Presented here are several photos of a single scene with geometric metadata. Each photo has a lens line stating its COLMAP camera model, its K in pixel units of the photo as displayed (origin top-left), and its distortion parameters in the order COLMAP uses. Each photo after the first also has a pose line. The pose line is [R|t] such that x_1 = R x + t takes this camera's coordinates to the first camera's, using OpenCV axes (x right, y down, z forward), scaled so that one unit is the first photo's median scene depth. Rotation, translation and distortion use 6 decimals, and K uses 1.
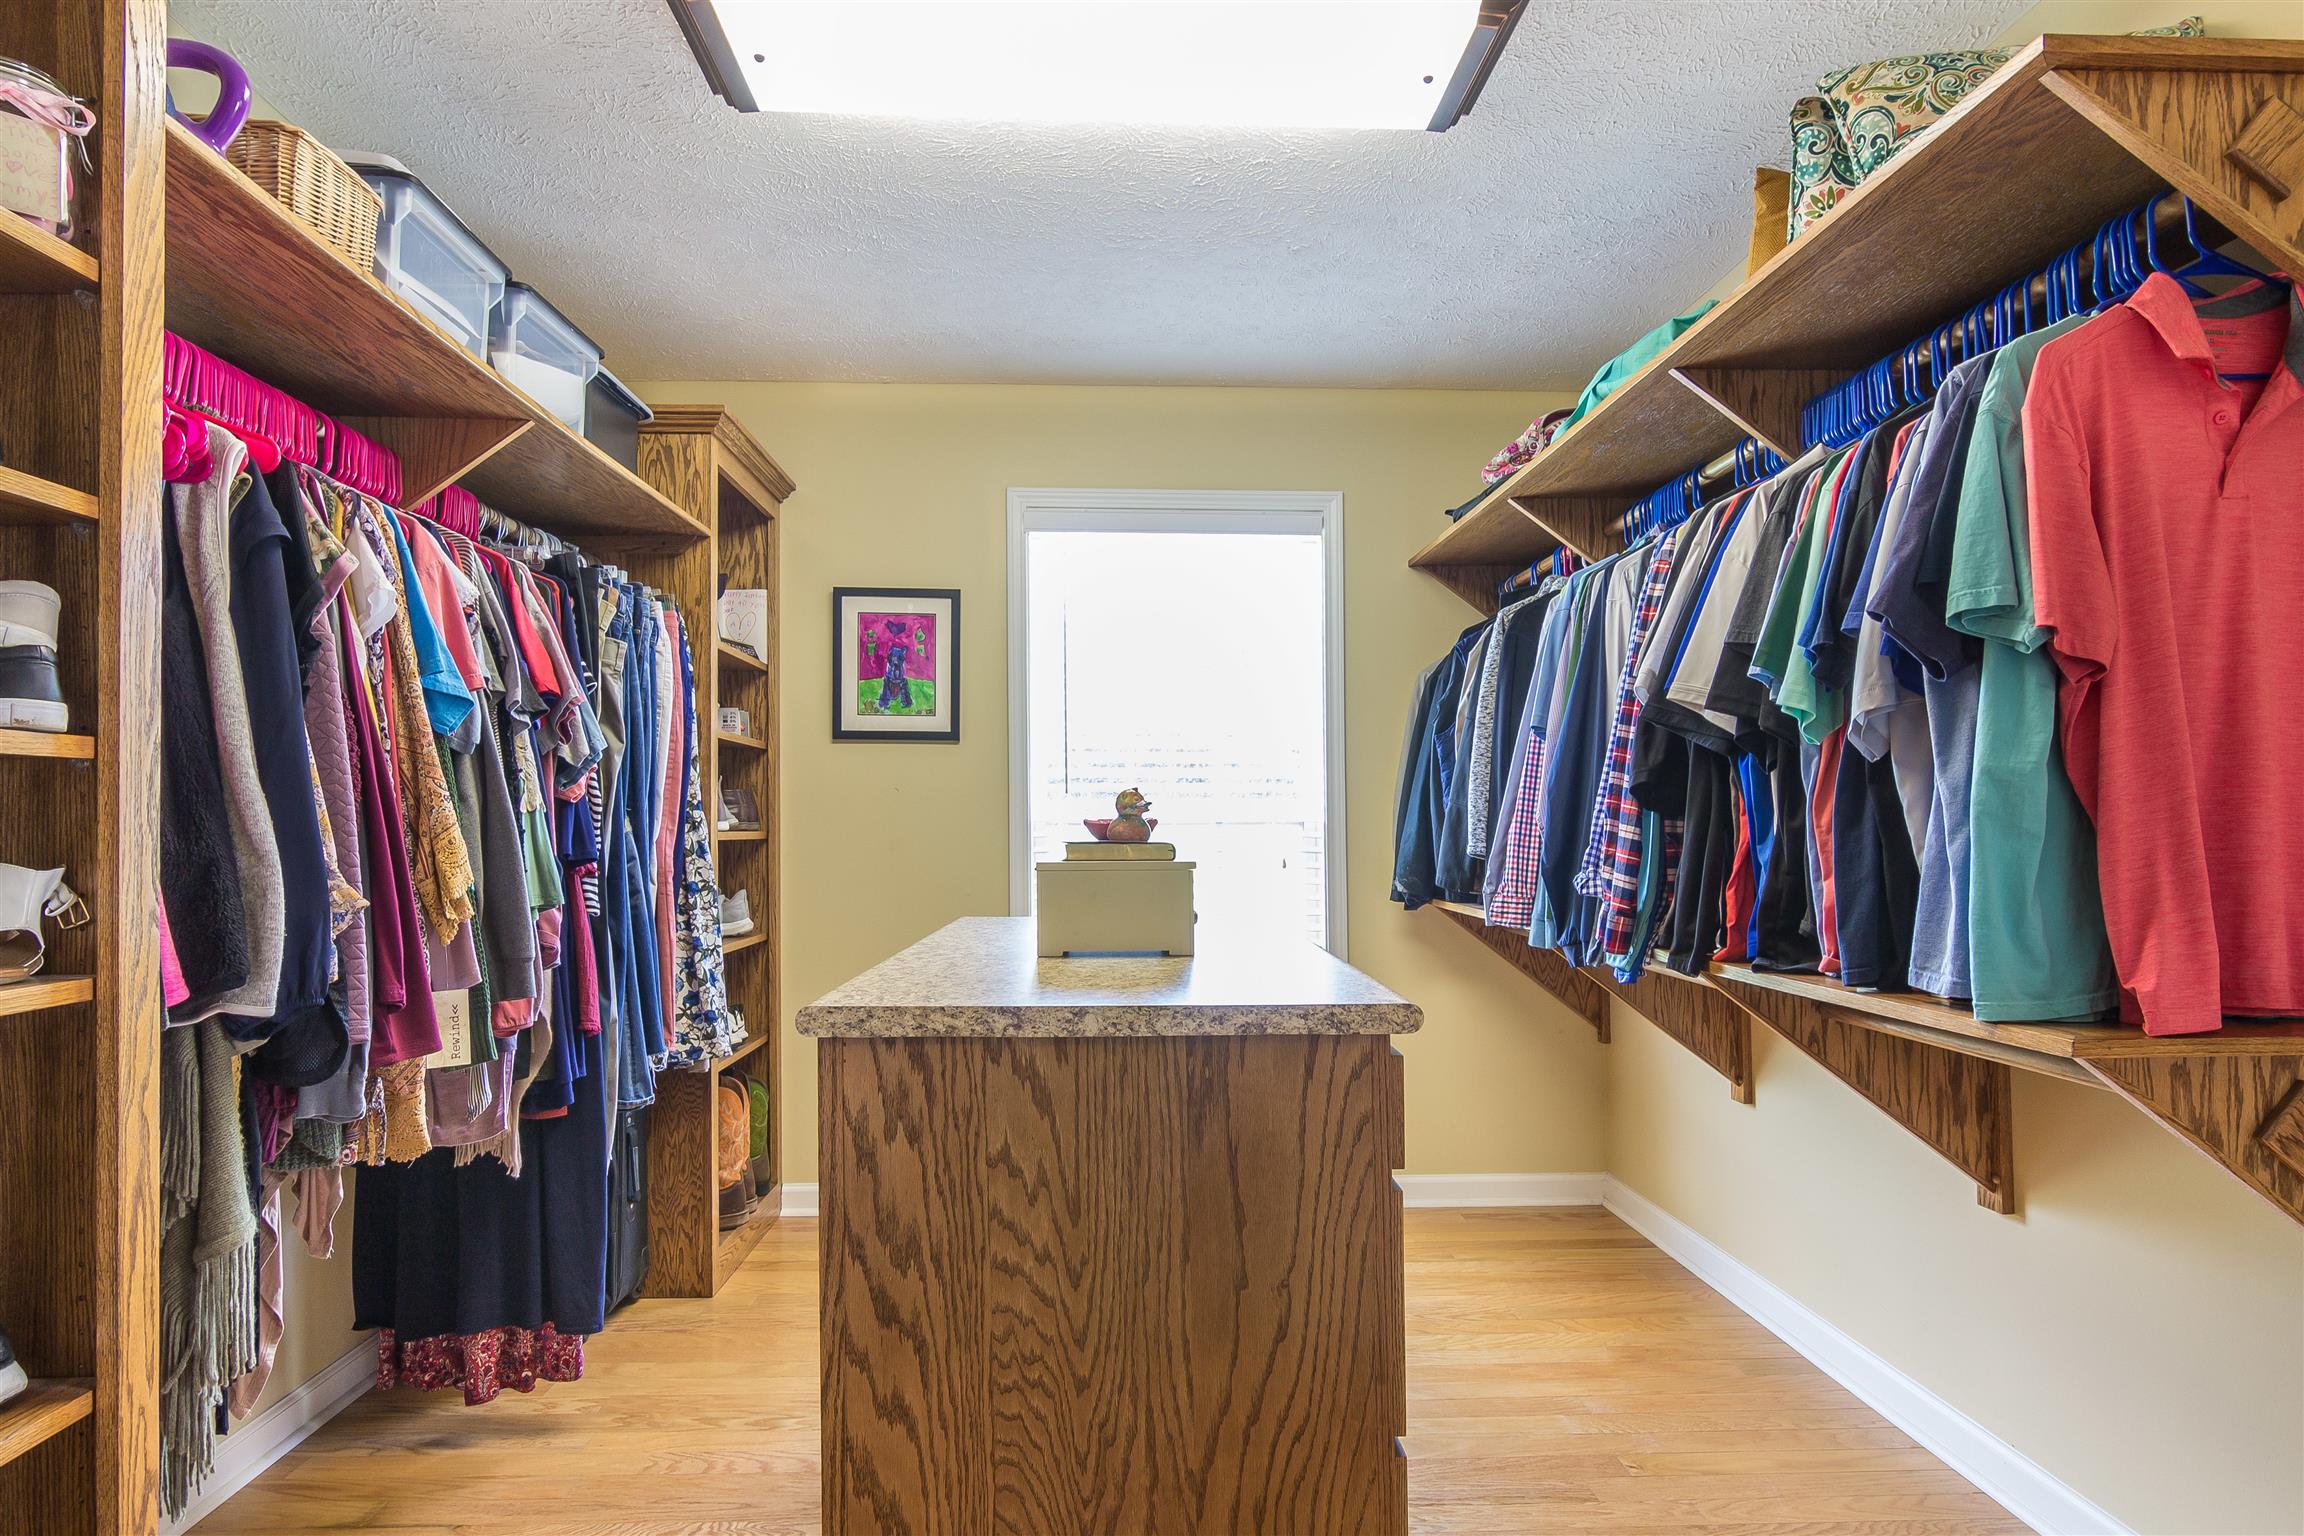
lens RADIAL K [[1160.5, 0, 1143.5], [0, 1160.5, 810.7], [0, 0, 1]] dist [0.005040, 0.001337]
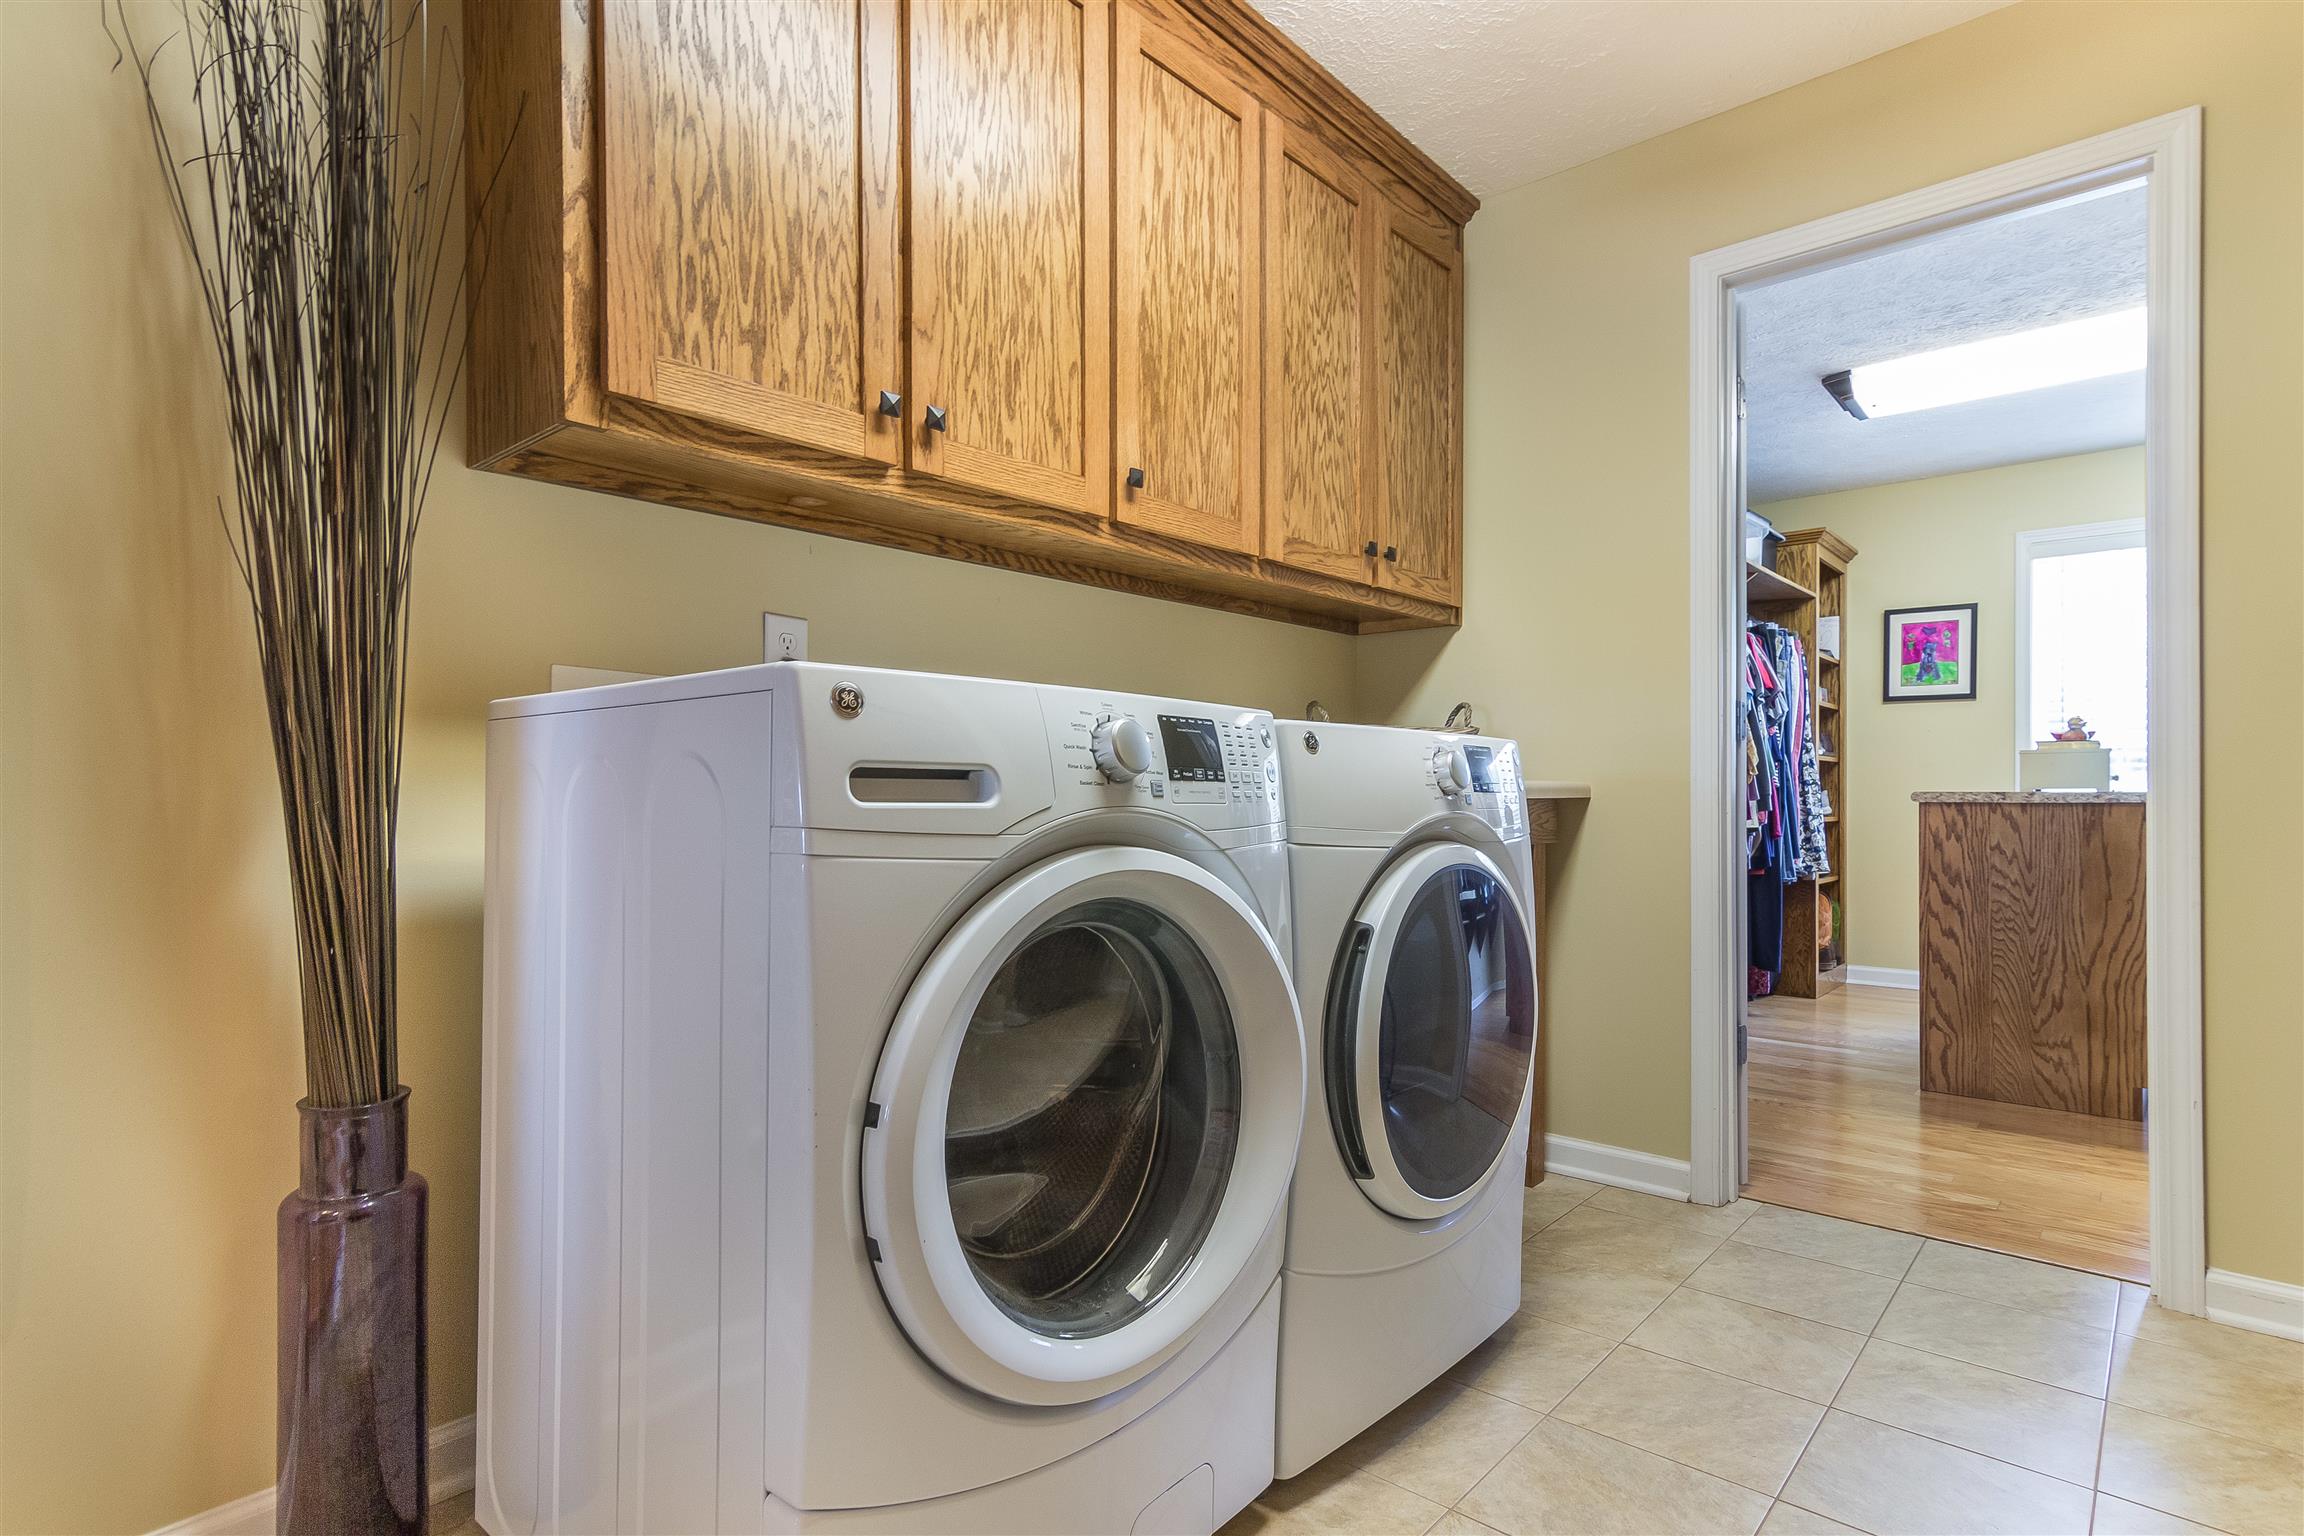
lens RADIAL K [[1160.5, 0, 1143.5], [0, 1160.5, 810.7], [0, 0, 1]] dist [0.005040, 0.001337]
pose [[0.715299, 0.010048, -0.698746, 0.241616], [0.004567, 0.999808, 0.019053, 0.098730], [0.698804, -0.016819, 0.715116, -1.608734]]
